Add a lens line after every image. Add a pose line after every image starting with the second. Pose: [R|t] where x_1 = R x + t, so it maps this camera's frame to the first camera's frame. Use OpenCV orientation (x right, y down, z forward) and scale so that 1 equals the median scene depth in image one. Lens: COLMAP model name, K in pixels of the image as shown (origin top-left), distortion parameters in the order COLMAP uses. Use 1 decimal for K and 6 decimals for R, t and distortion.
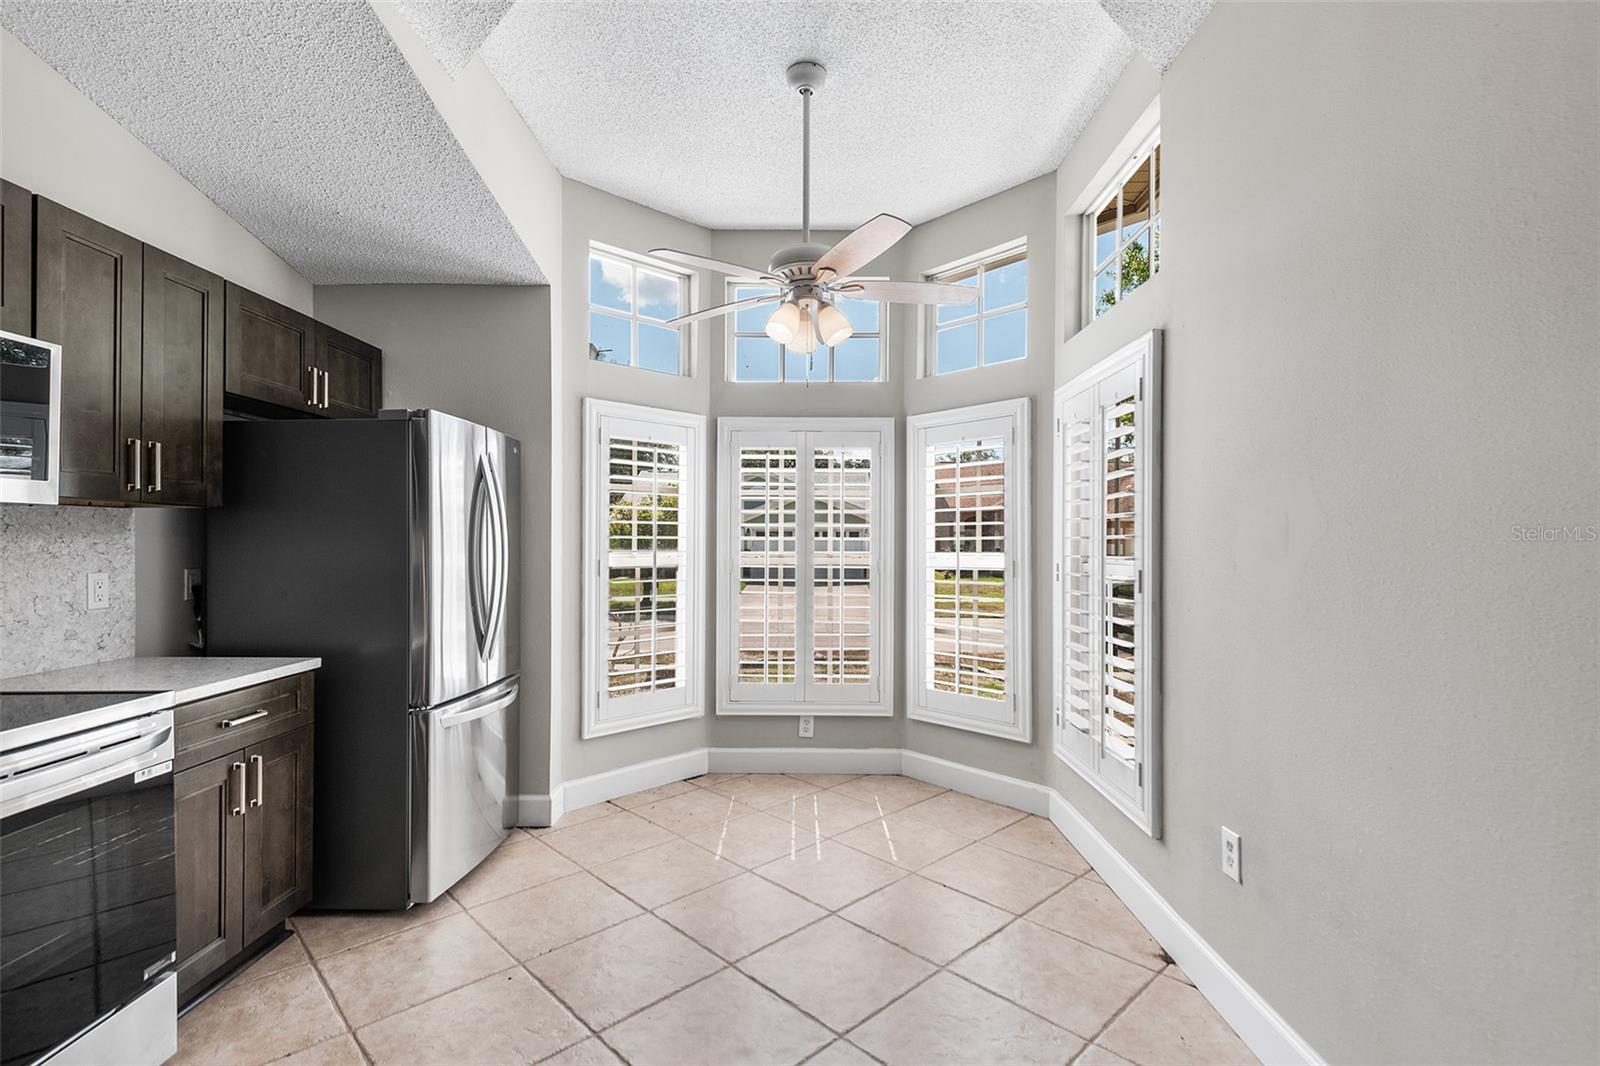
lens RADIAL K [[743.0, 0, 803.4], [0, 743.0, 537.9], [0, 0, 1]] dist [0.039349, -0.023387]
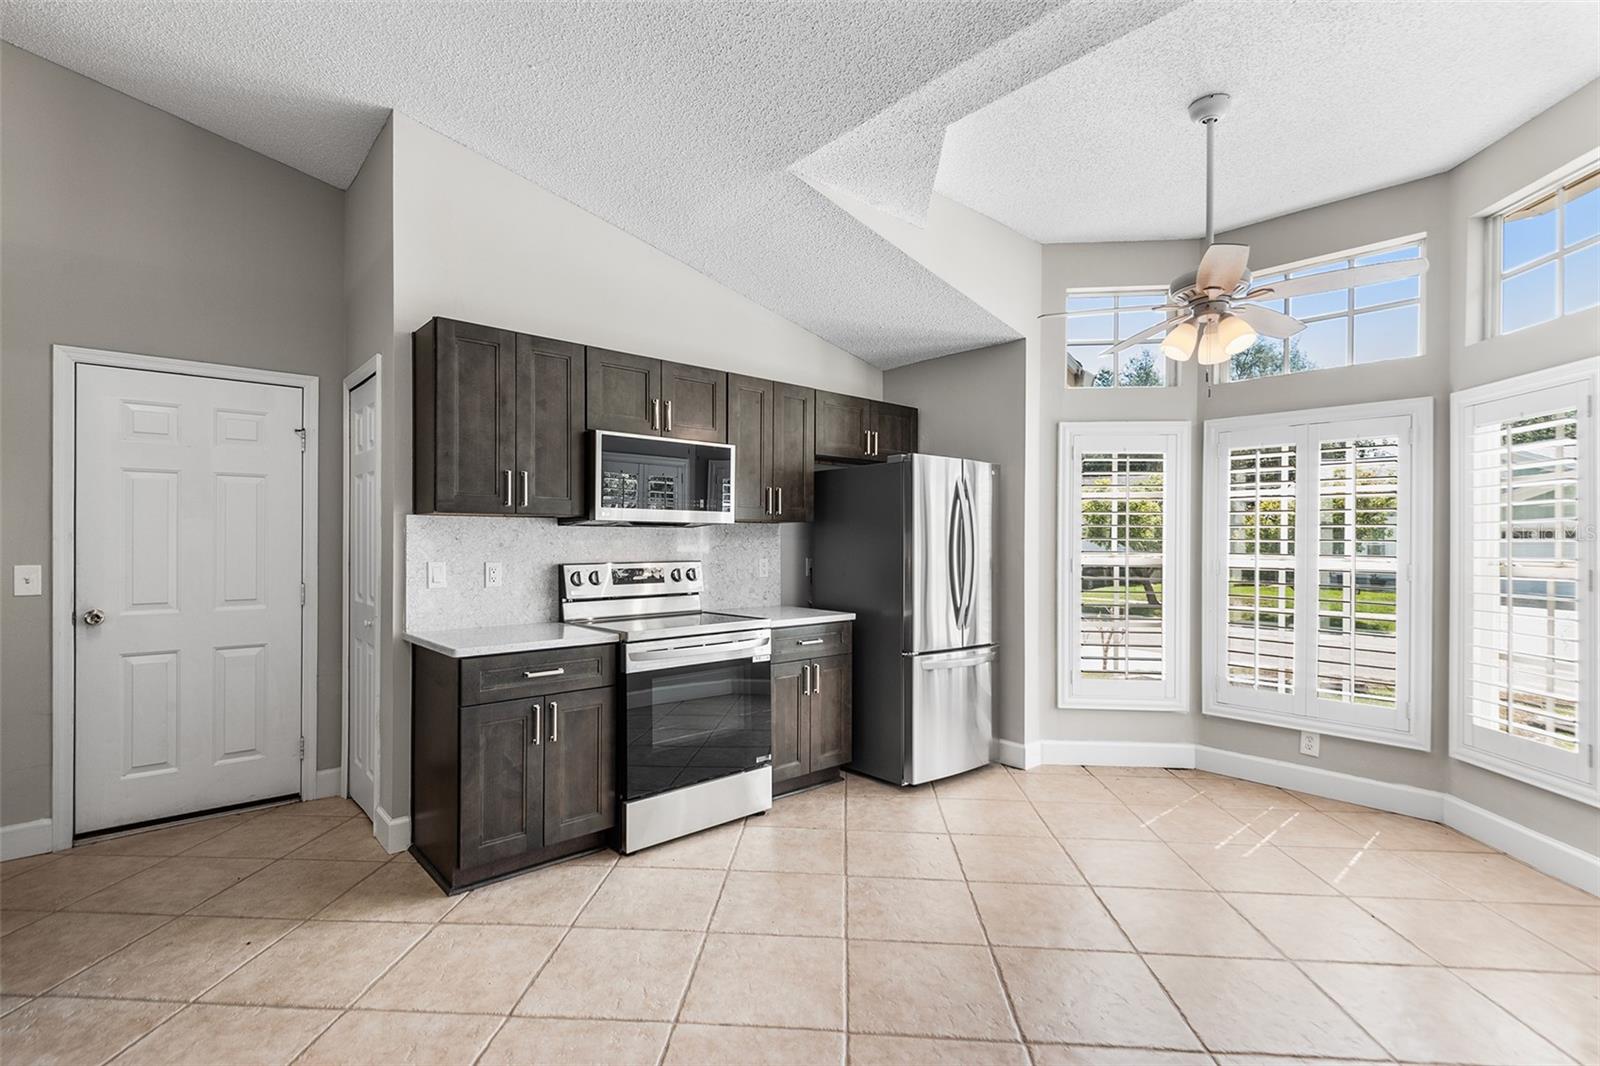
lens RADIAL K [[743.0, 0, 803.4], [0, 743.0, 537.9], [0, 0, 1]] dist [0.039349, -0.023387]
pose [[0.679338, -0.002186, -0.733822, 0.374782], [-0.000394, 0.999994, -0.003345, 0.001425], [0.733826, 0.002561, 0.679333, -0.139155]]
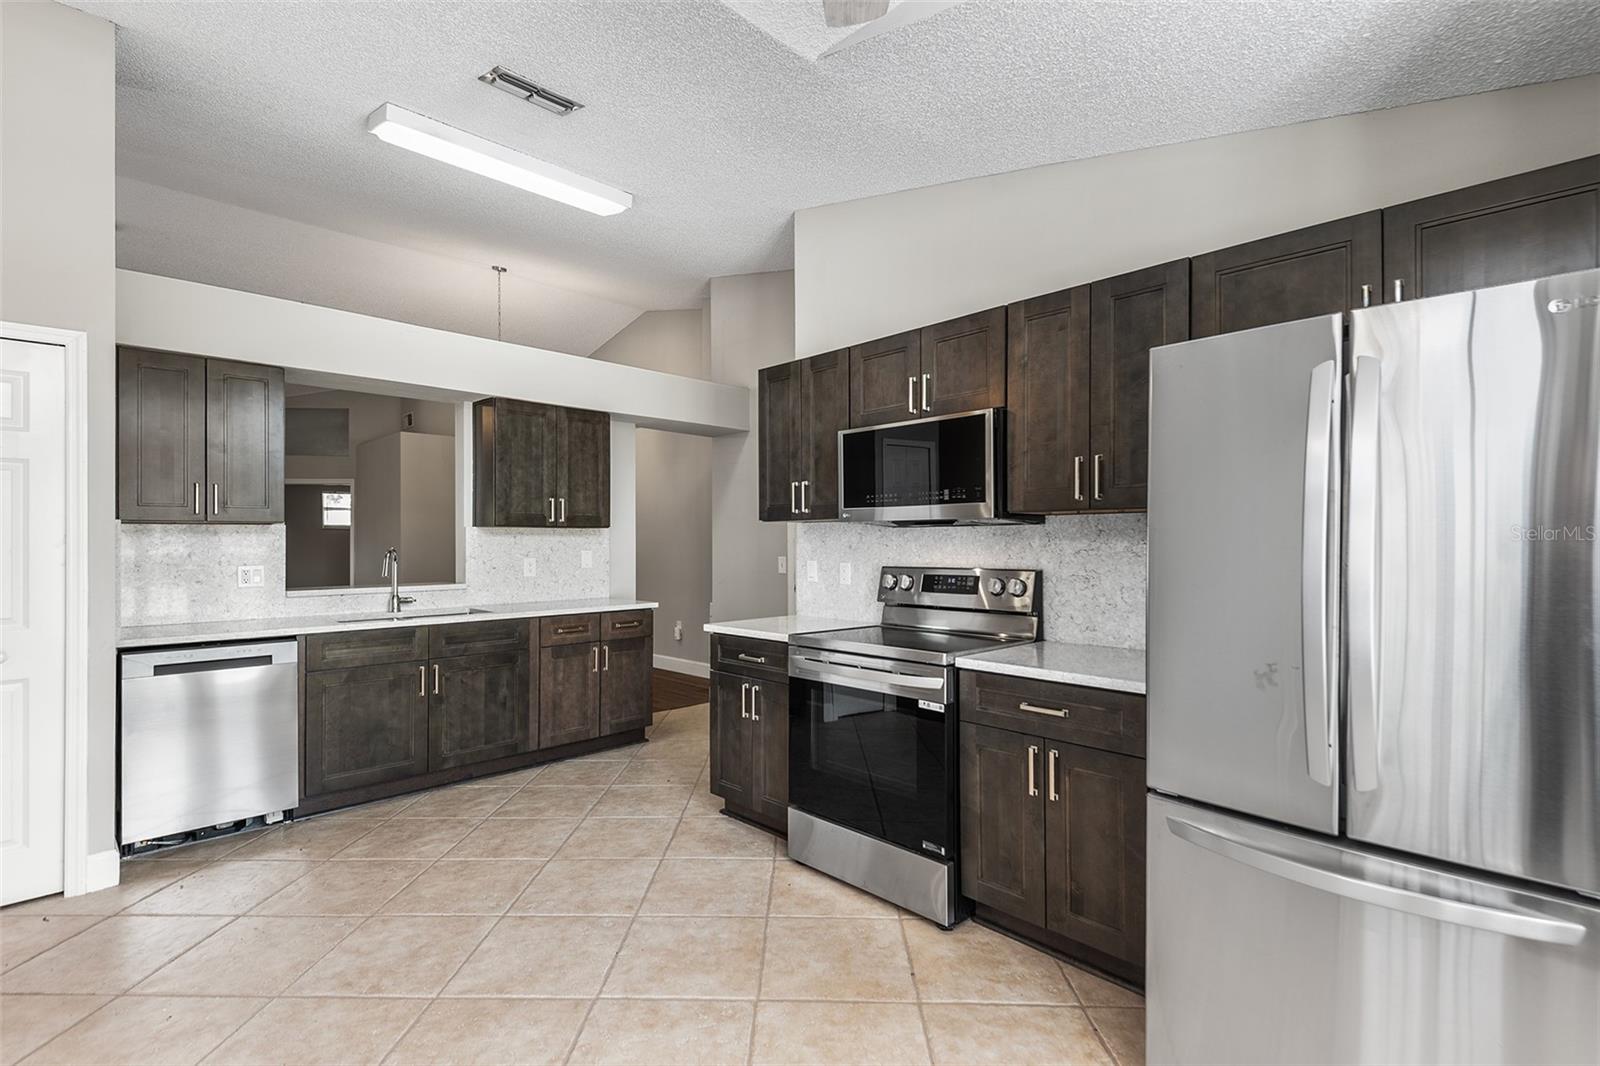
lens RADIAL K [[743.0, 0, 803.4], [0, 743.0, 537.9], [0, 0, 1]] dist [0.039349, -0.023387]
pose [[-0.701589, -0.005422, -0.712561, 0.178170], [0.001296, 0.999960, -0.008885, 0.004323], [0.712580, -0.007157, -0.701554, 1.066586]]
